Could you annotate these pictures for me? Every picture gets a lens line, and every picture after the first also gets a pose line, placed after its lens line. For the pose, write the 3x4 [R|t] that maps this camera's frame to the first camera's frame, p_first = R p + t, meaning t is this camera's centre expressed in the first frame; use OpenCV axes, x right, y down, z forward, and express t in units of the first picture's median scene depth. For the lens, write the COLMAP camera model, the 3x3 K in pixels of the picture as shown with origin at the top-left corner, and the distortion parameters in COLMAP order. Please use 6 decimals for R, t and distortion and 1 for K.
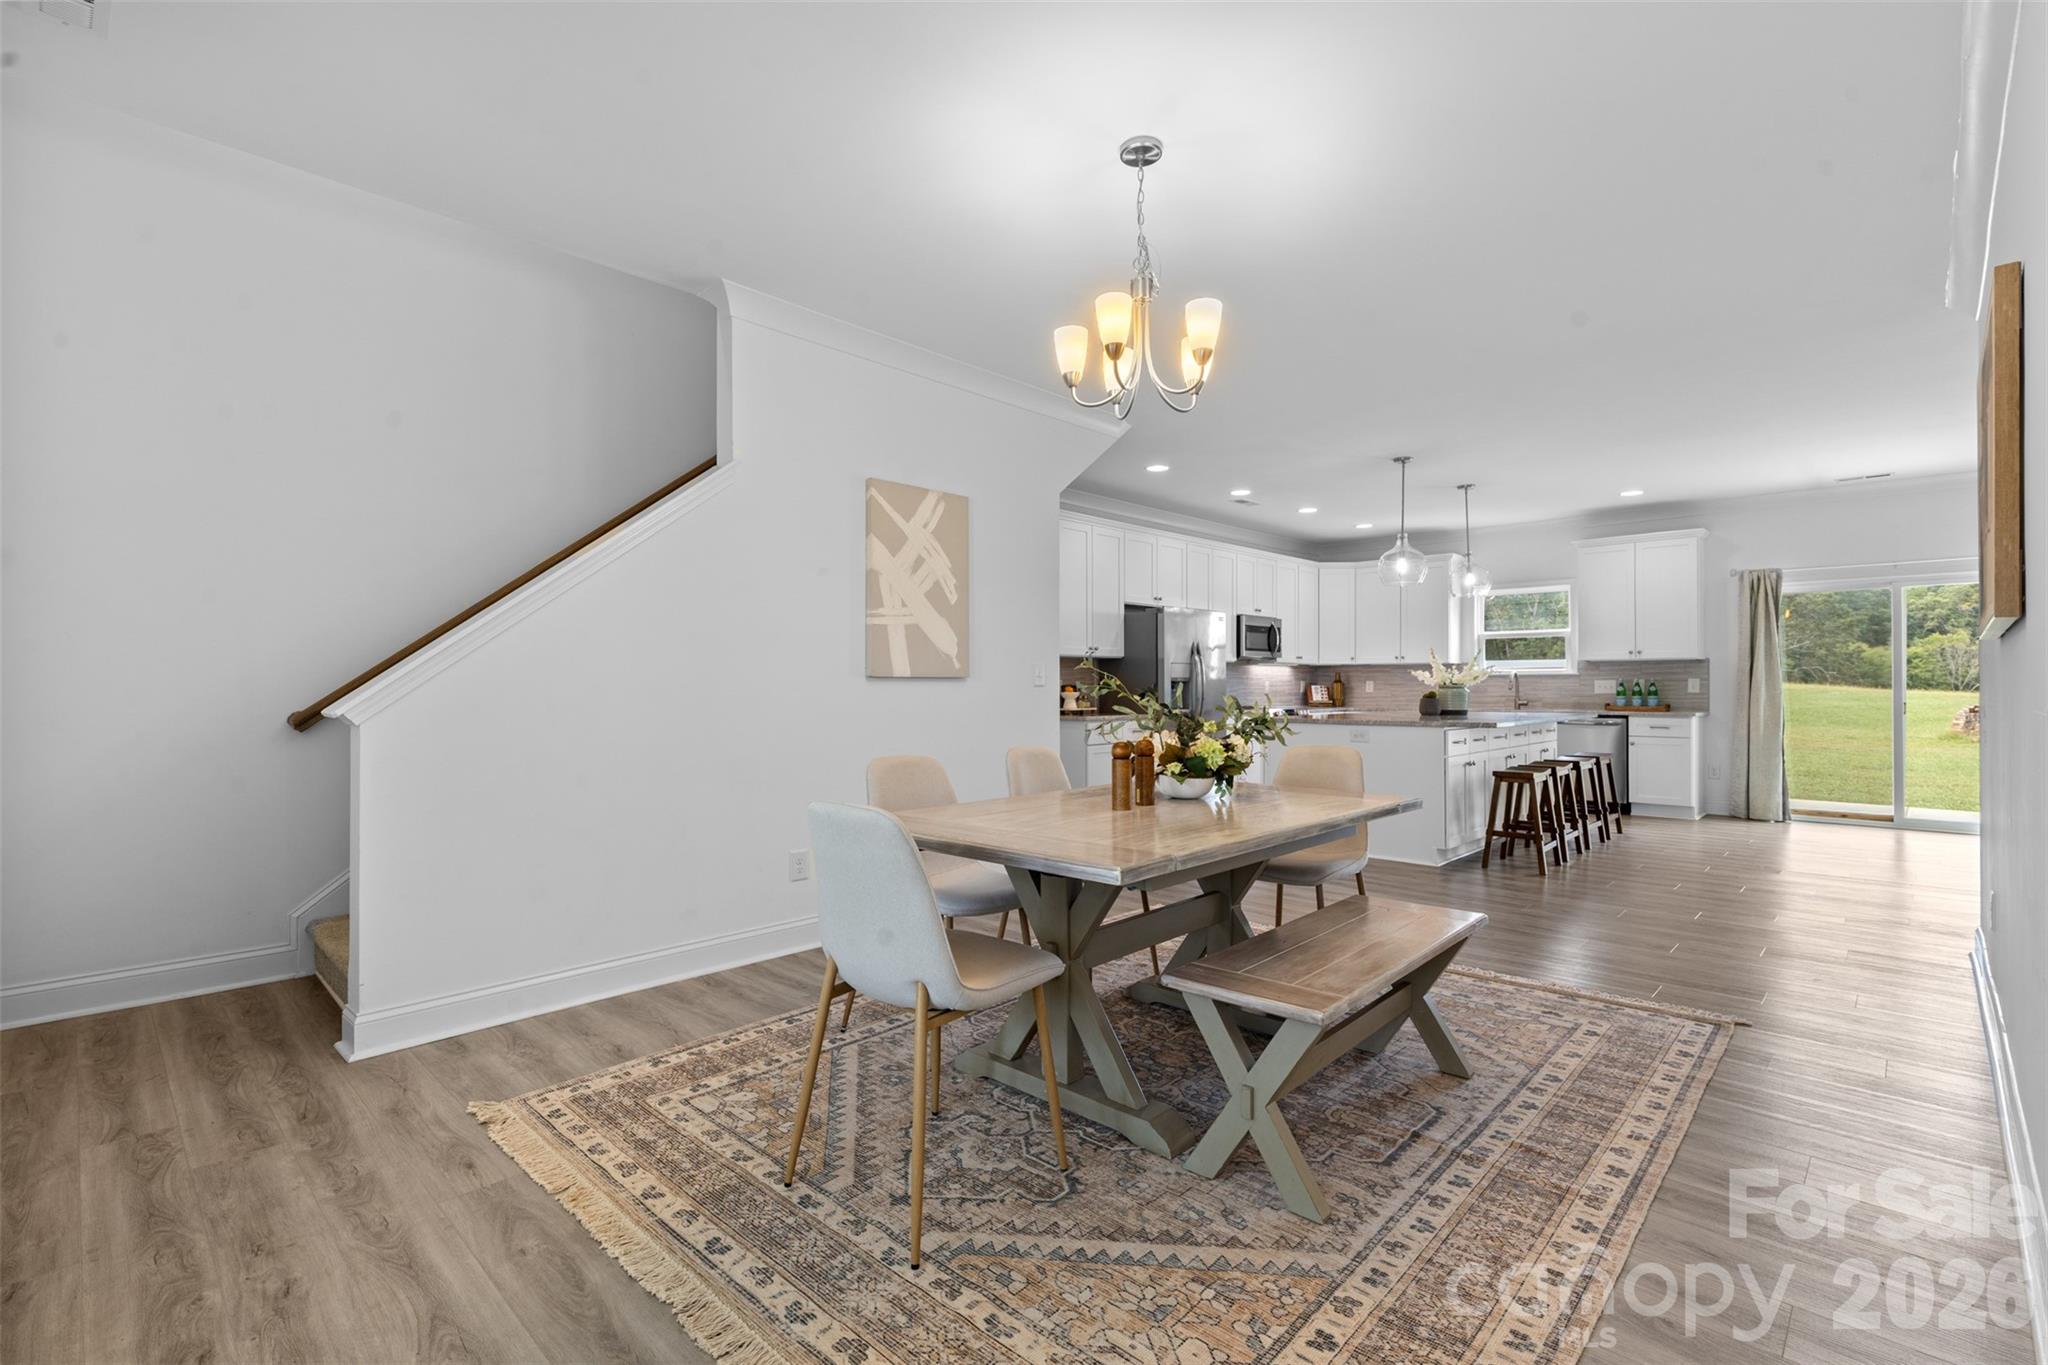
lens RADIAL K [[918.1, 0, 1024.0], [0, 918.1, 682.5], [0, 0, 1]] dist [0.003490, 0.000475]
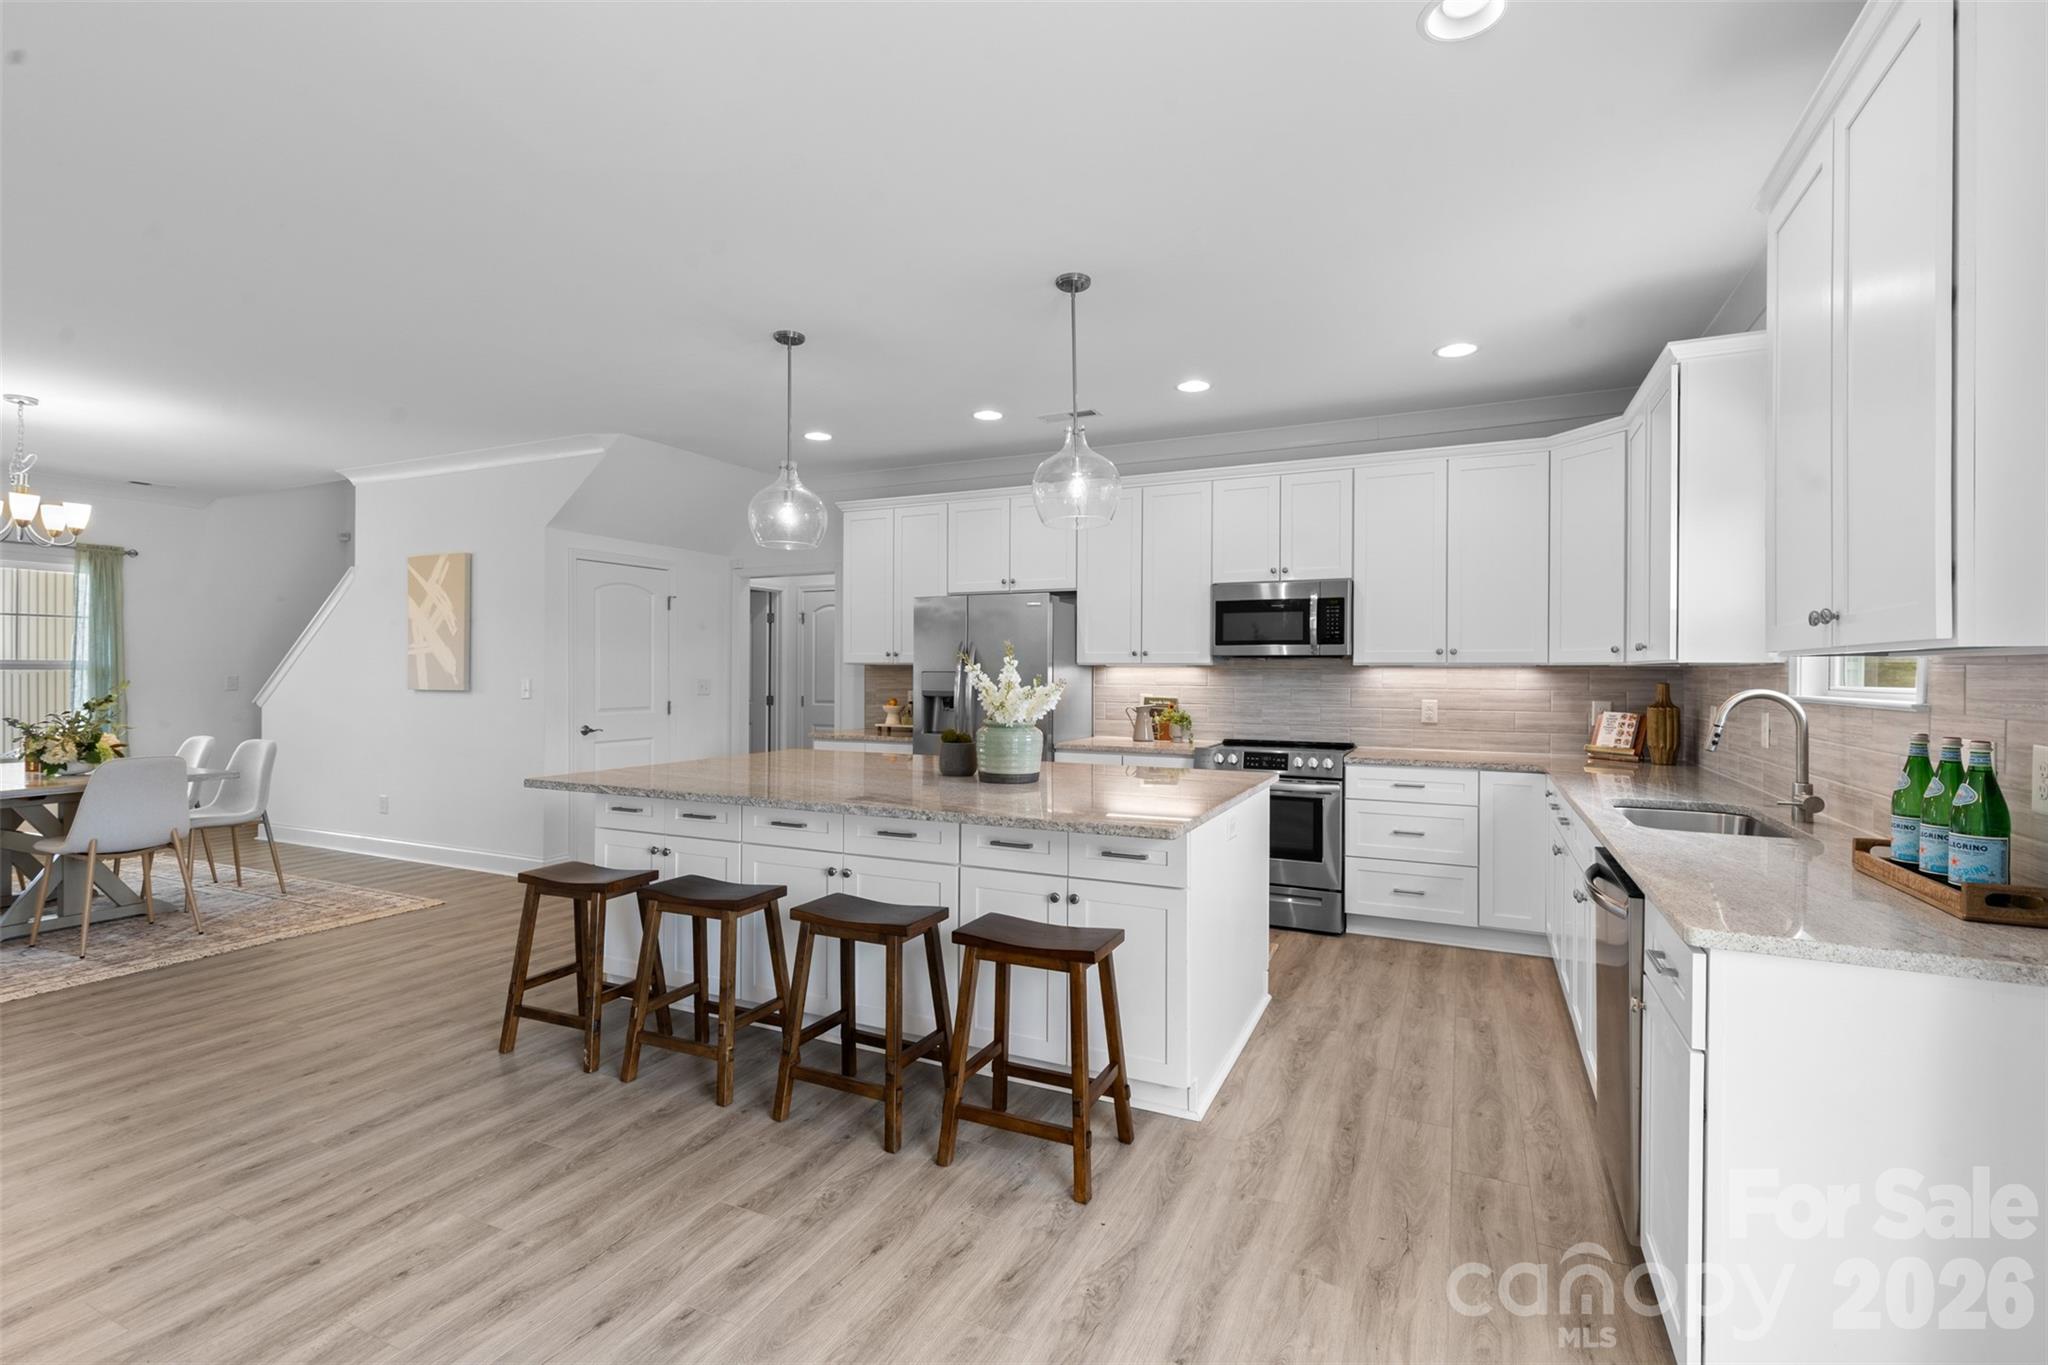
lens RADIAL K [[915.8, 0, 1024.0], [0, 915.8, 682.5], [0, 0, 1]] dist [0.011779, 0.000114]
pose [[0.318025, 0.011438, -0.948013, 0.929659], [-0.002696, 0.999934, 0.011161, -0.021513], [0.948079, -0.000994, 0.318035, 0.863175]]
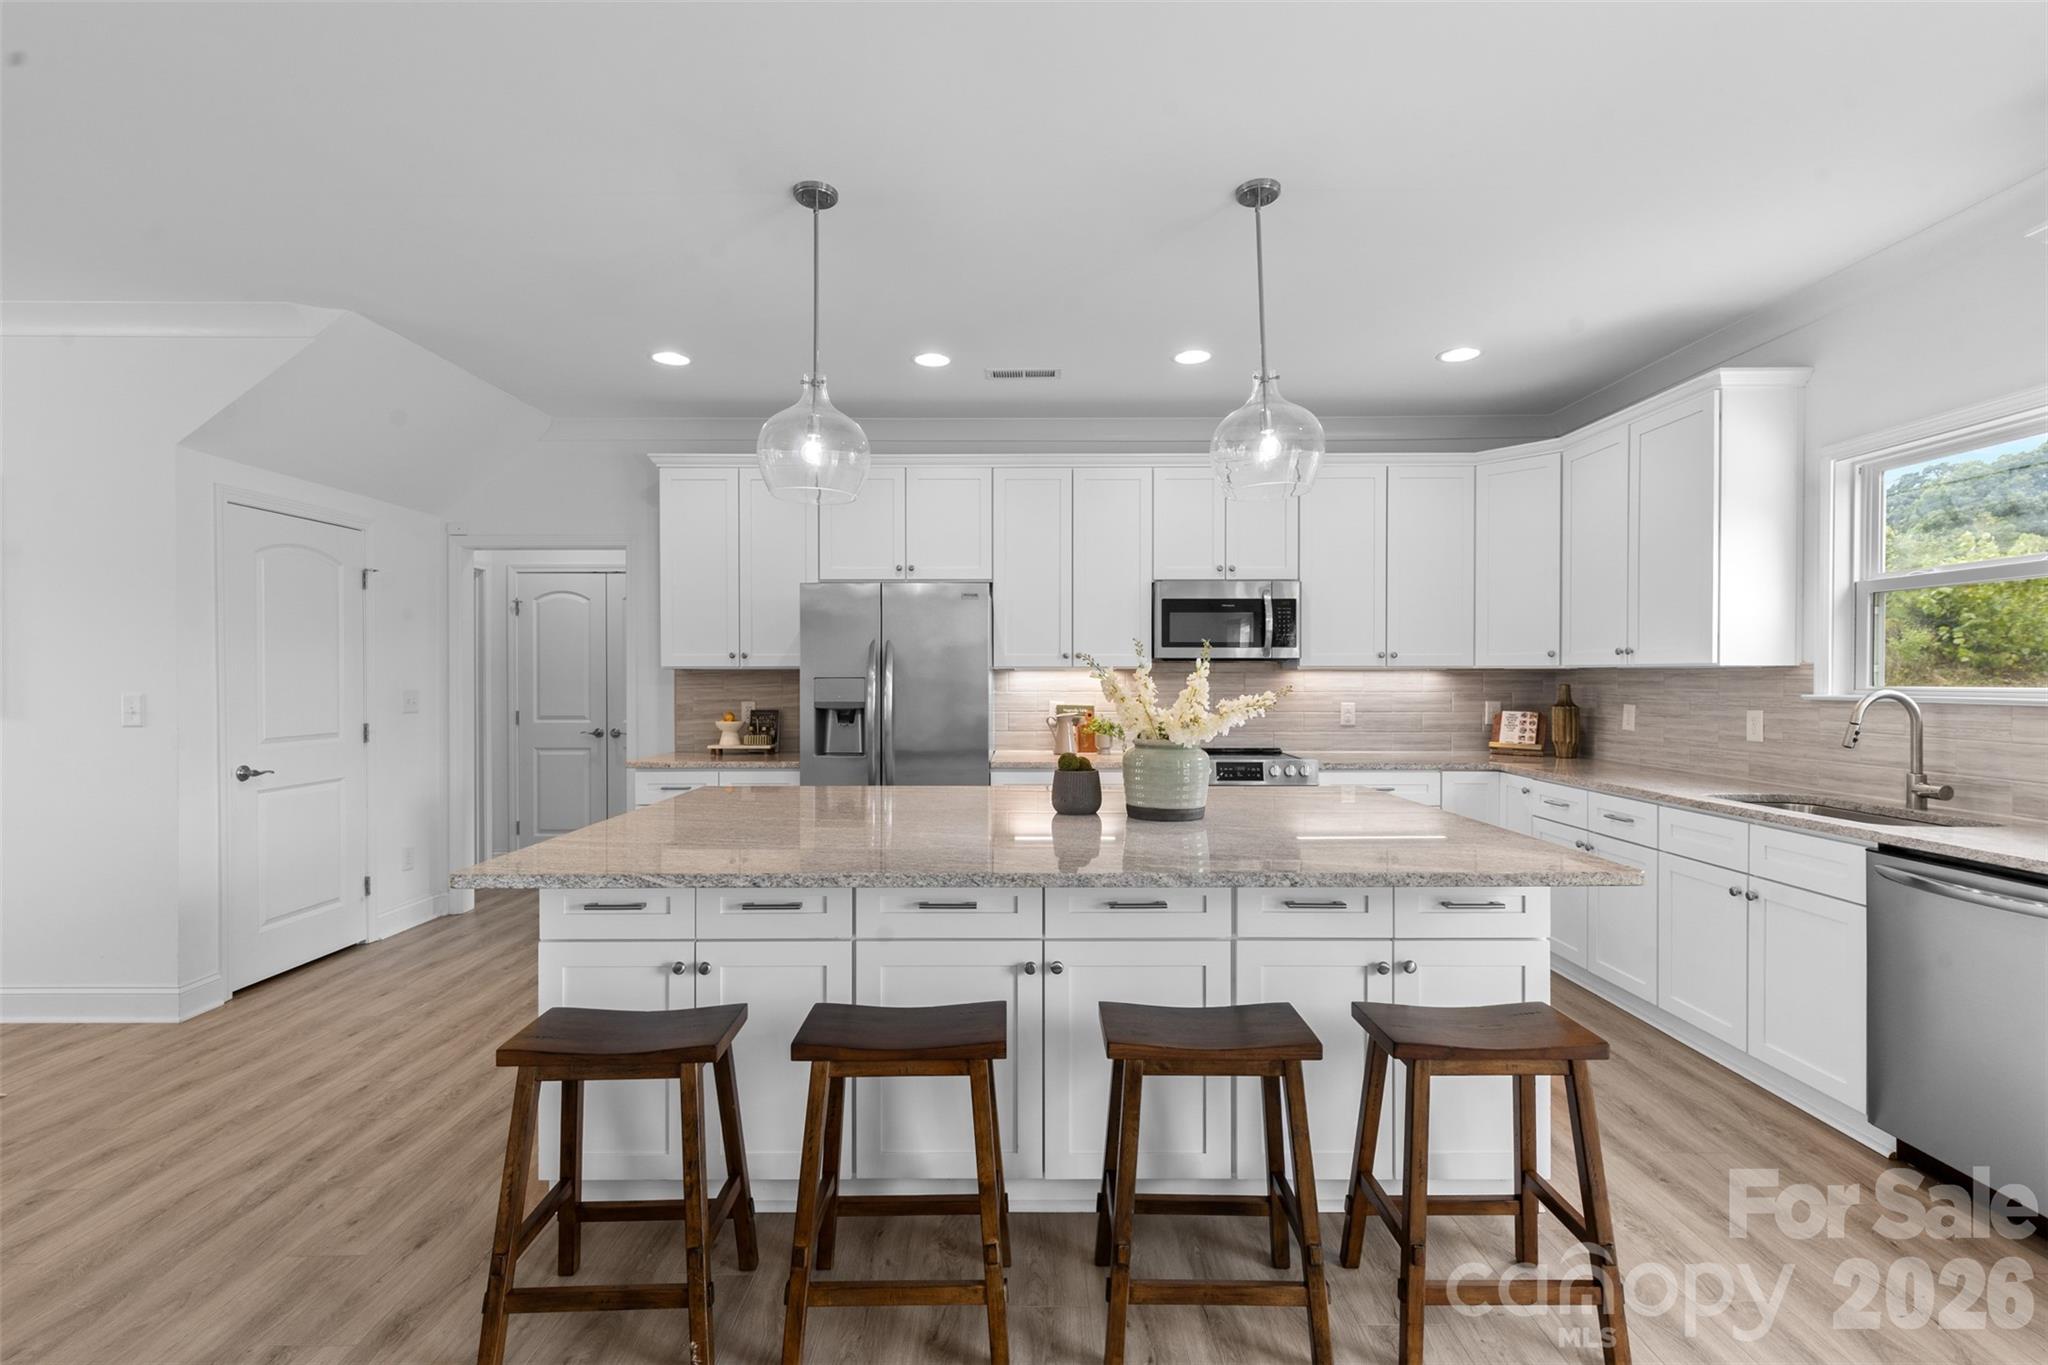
lens RADIAL K [[918.1, 0, 1024.0], [0, 918.1, 682.5], [0, 0, 1]] dist [0.003490, 0.000475]
pose [[0.692030, 0.002946, -0.721862, 0.704268], [0.002660, 0.999974, 0.006632, -0.022328], [0.721863, -0.006510, 0.692005, 0.706278]]
